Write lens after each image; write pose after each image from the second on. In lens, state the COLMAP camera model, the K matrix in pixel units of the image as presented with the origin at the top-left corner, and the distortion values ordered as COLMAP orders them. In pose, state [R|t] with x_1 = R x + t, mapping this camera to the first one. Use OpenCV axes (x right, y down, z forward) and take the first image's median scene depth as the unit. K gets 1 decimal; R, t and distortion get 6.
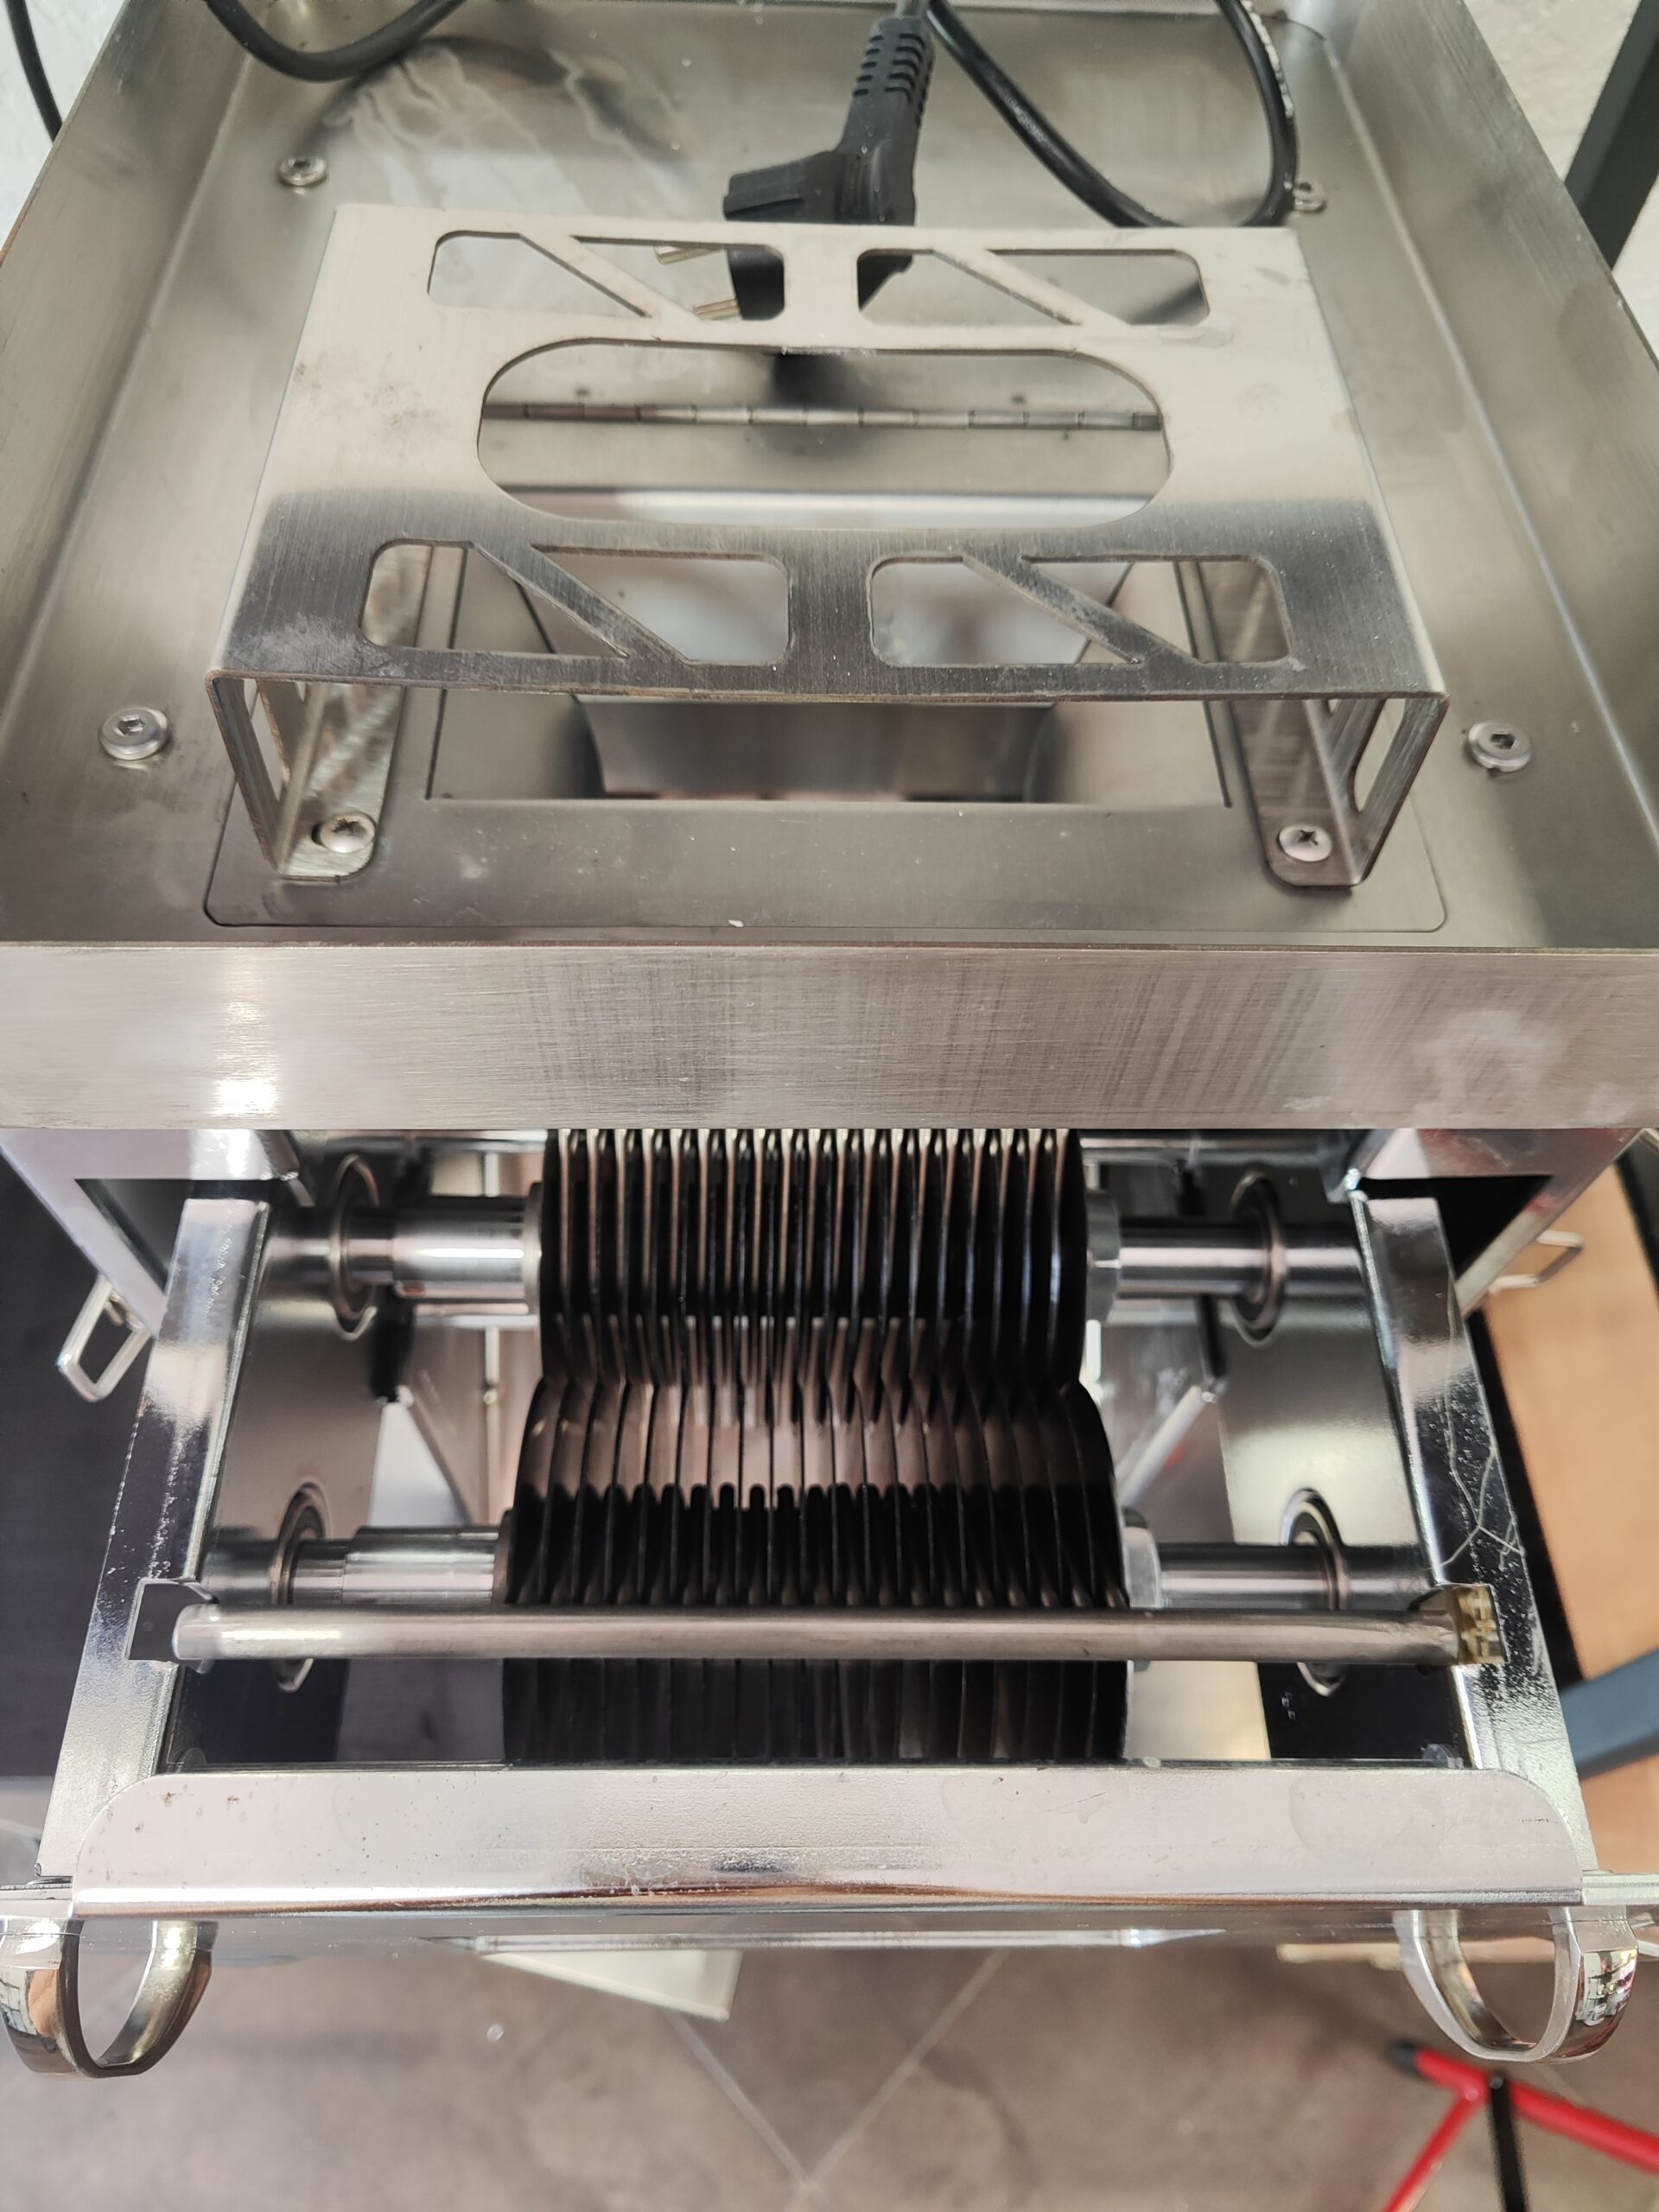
lens RADIAL K [[1486.9, 0, 798.7], [0, 1486.9, 1109.7], [0, 0, 1]] dist [0.001013, 0.004776]
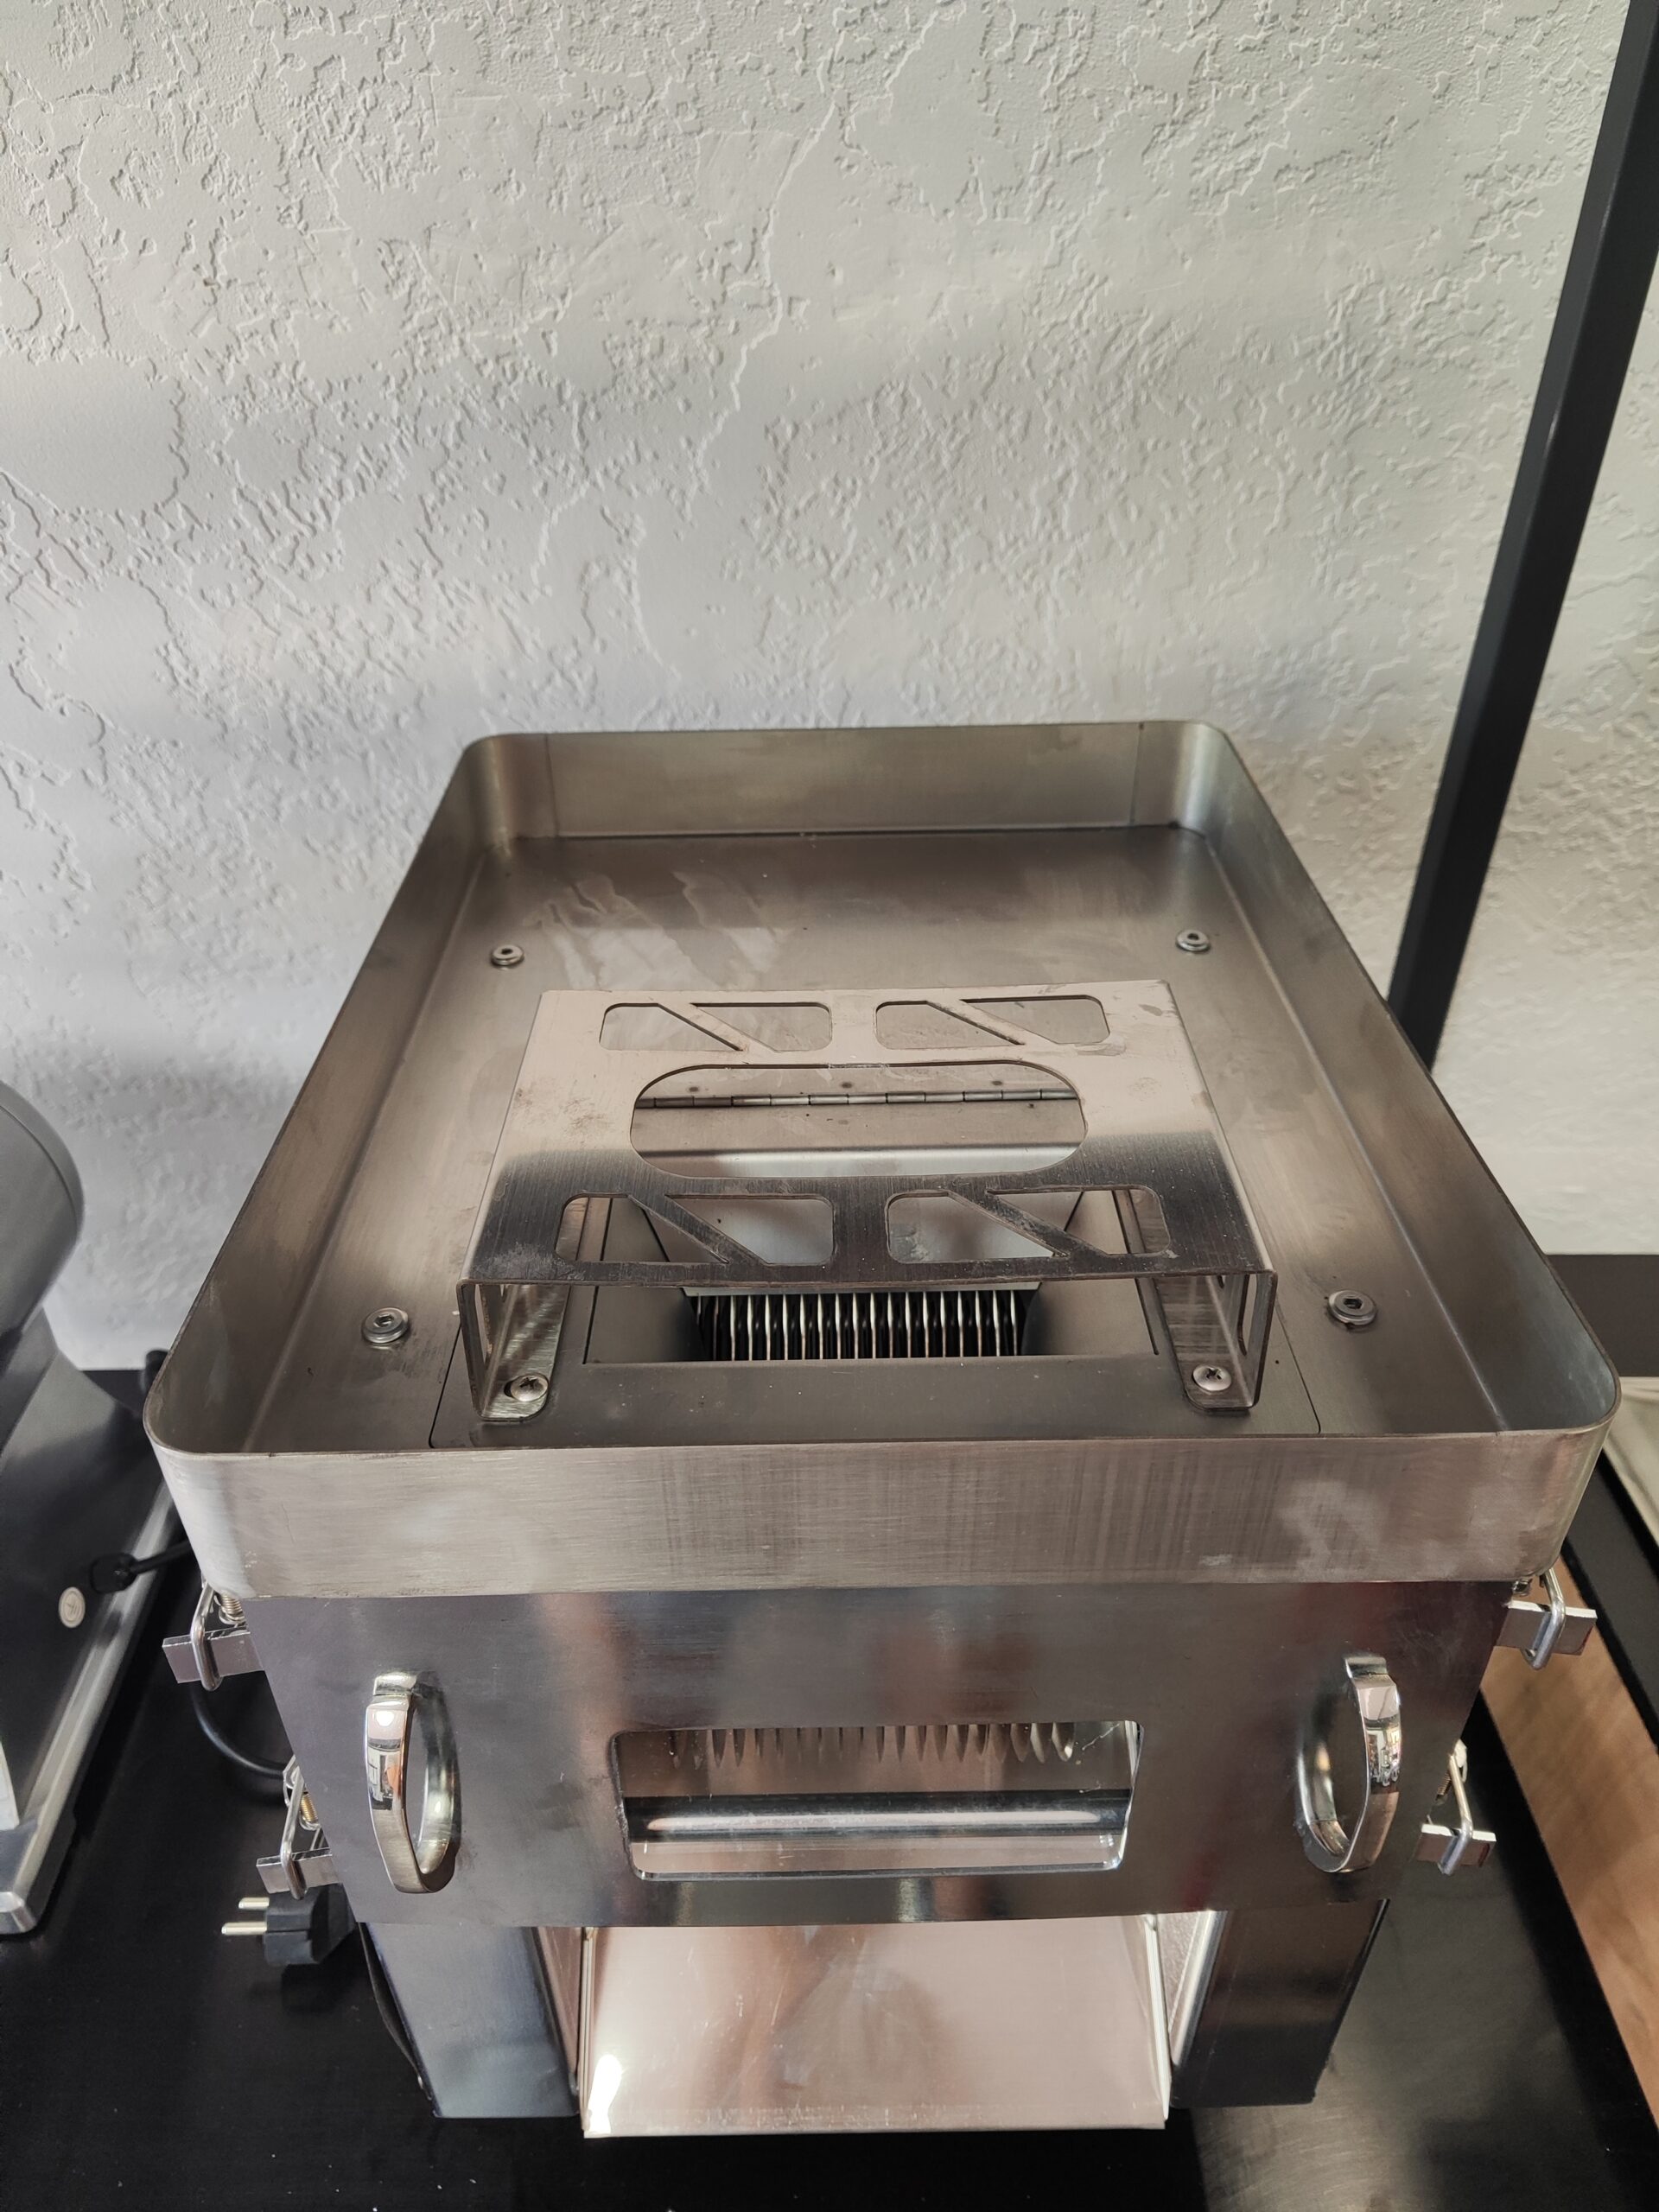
lens RADIAL K [[1467.2, 0, 829.5], [0, 1467.2, 1106.0], [0, 0, 1]] dist [0.090105, -0.095070]
pose [[0.999186, -0.032415, -0.024014, 0.027710], [0.020455, 0.920169, -0.390986, 0.126169], [0.034771, 0.390177, 0.920083, -0.404608]]
